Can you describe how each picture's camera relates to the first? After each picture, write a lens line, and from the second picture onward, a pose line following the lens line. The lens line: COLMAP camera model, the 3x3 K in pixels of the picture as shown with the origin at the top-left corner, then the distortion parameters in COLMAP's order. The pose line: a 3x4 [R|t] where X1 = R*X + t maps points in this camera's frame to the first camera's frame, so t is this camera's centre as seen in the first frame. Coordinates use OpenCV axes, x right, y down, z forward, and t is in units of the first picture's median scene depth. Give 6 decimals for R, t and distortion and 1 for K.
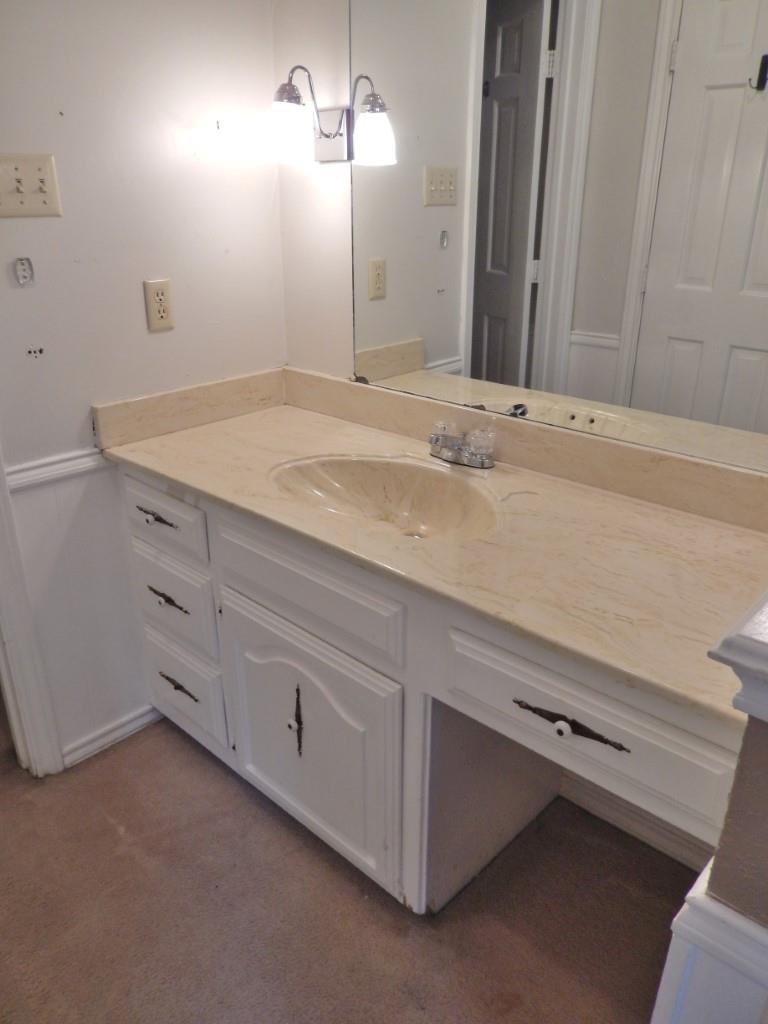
lens RADIAL K [[765.0, 0, 381.3], [0, 765.0, 516.6], [0, 0, 1]] dist [-0.010835, -0.002306]
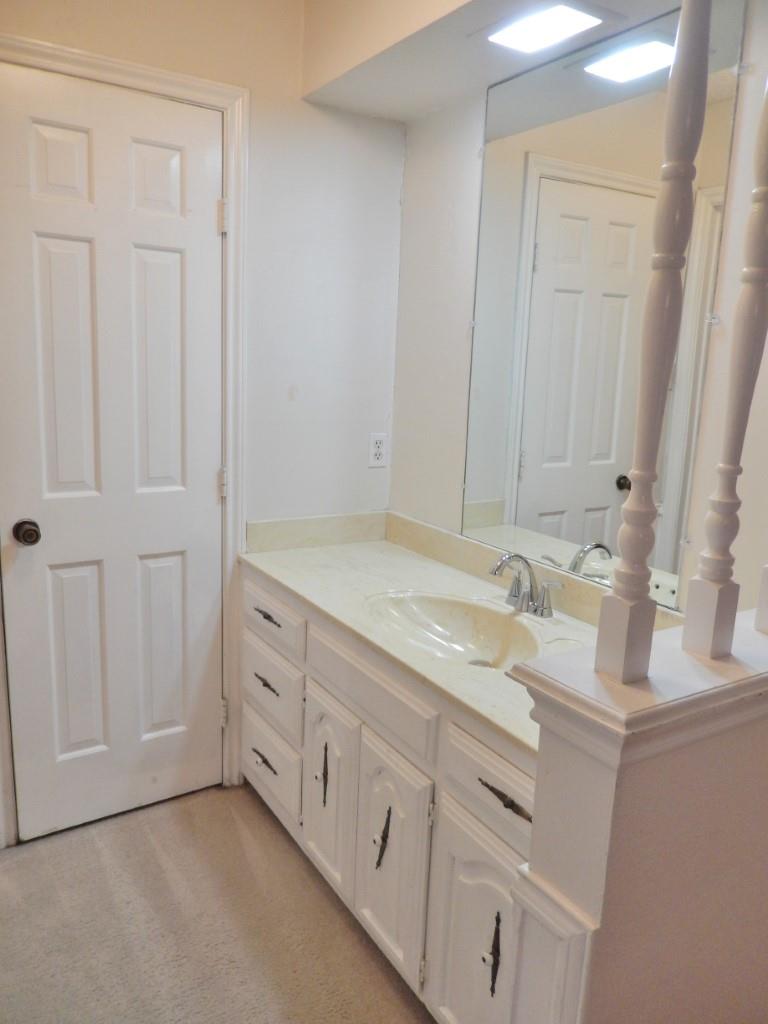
lens RADIAL K [[765.0, 0, 381.3], [0, 765.0, 511.3], [0, 0, 1]] dist [-0.010835, -0.002306]
pose [[0.964449, 0.085773, -0.249963, 0.203989], [-0.139743, 0.968330, -0.206904, 0.070661], [0.224300, 0.234479, 0.945891, -0.225322]]
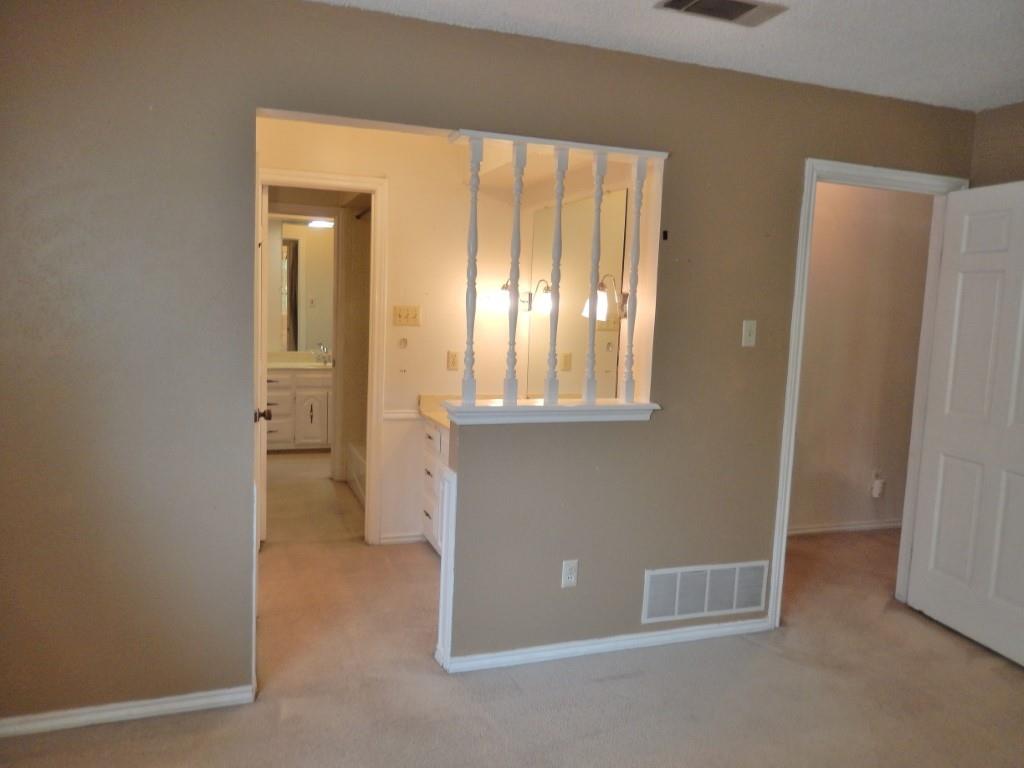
lens RADIAL K [[765.0, 0, 515.7], [0, 765.0, 385.1], [0, 0, 1]] dist [-0.010835, -0.002306]
pose [[0.891873, 0.077151, -0.445656, 0.963917], [-0.211650, 0.941992, -0.260491, 0.392117], [0.399707, 0.326648, 0.856467, -1.001935]]
